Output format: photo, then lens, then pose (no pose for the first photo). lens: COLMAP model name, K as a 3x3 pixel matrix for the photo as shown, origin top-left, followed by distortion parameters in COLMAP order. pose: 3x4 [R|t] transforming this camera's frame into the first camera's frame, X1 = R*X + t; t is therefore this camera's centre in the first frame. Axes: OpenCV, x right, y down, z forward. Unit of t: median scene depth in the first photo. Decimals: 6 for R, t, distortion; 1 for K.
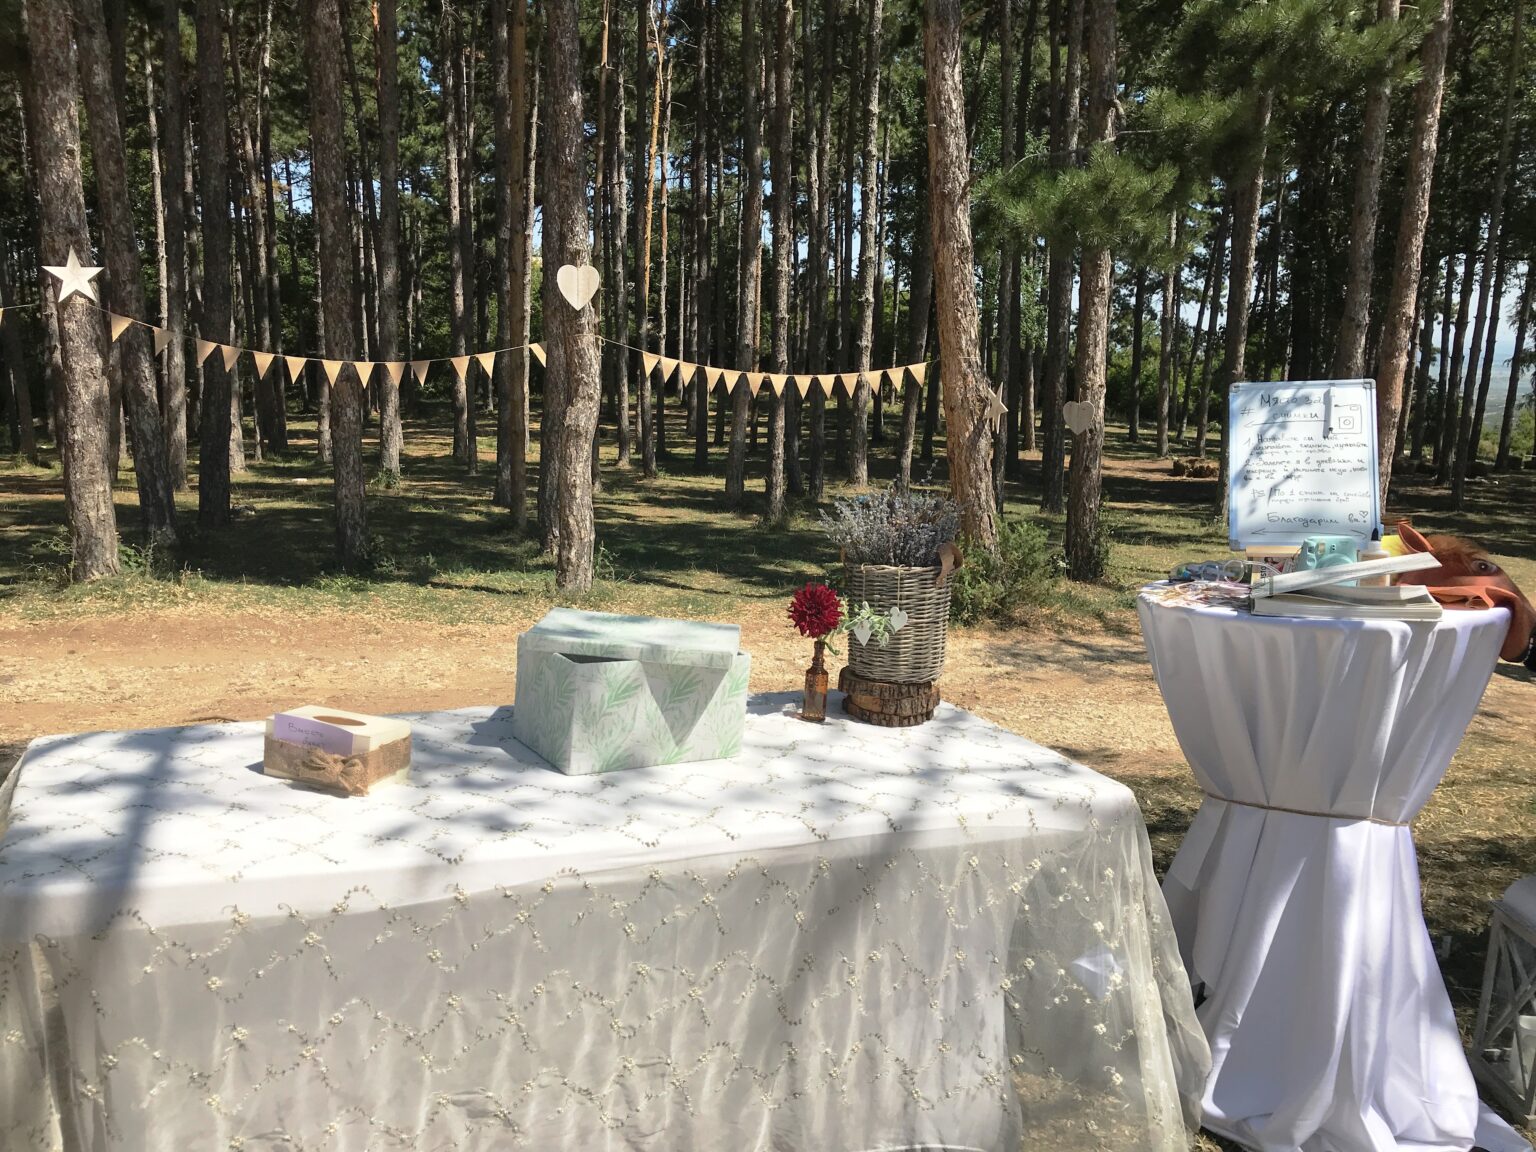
lens RADIAL K [[1233.4, 0, 768.0], [0, 1233.4, 576.0], [0, 0, 1]] dist [0.005972, -0.006630]
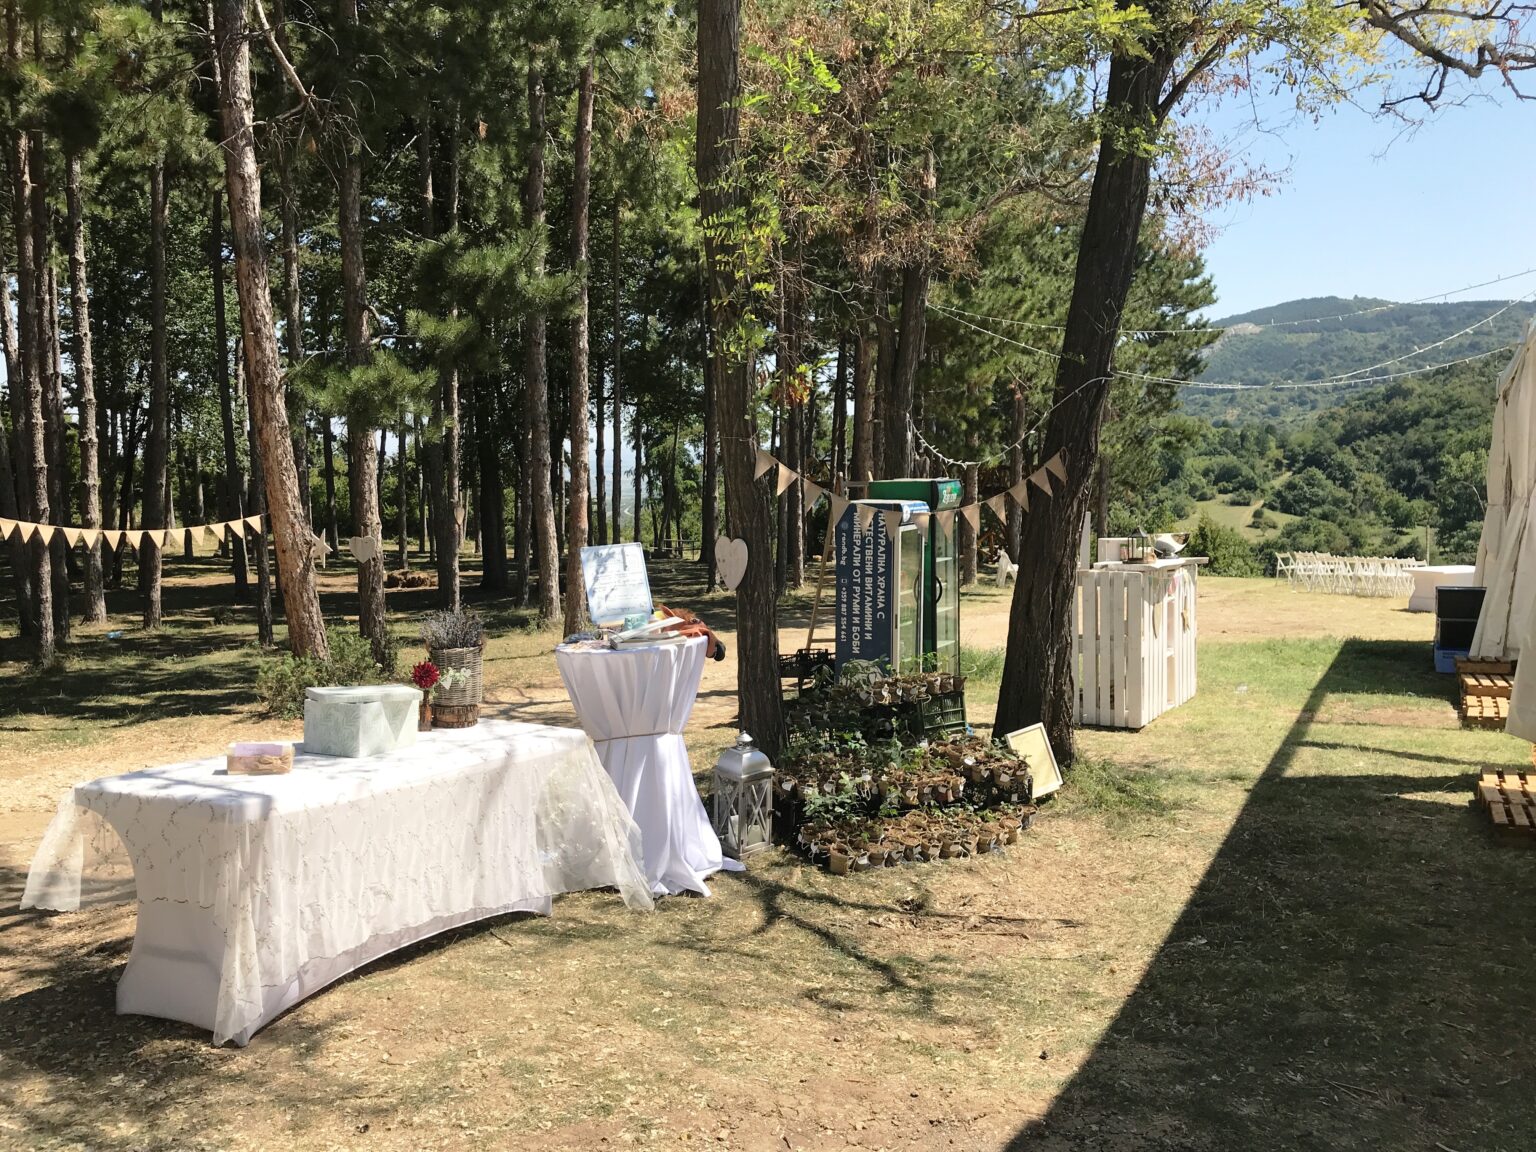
lens RADIAL K [[1265.6, 0, 767.7], [0, 1265.6, 511.0], [0, 0, 1]] dist [-0.011633, -0.007551]
pose [[0.795808, -0.044952, 0.603878, -0.236006], [0.128404, 0.987090, -0.095736, 0.010744], [-0.591779, 0.153728, 0.791306, -0.319536]]
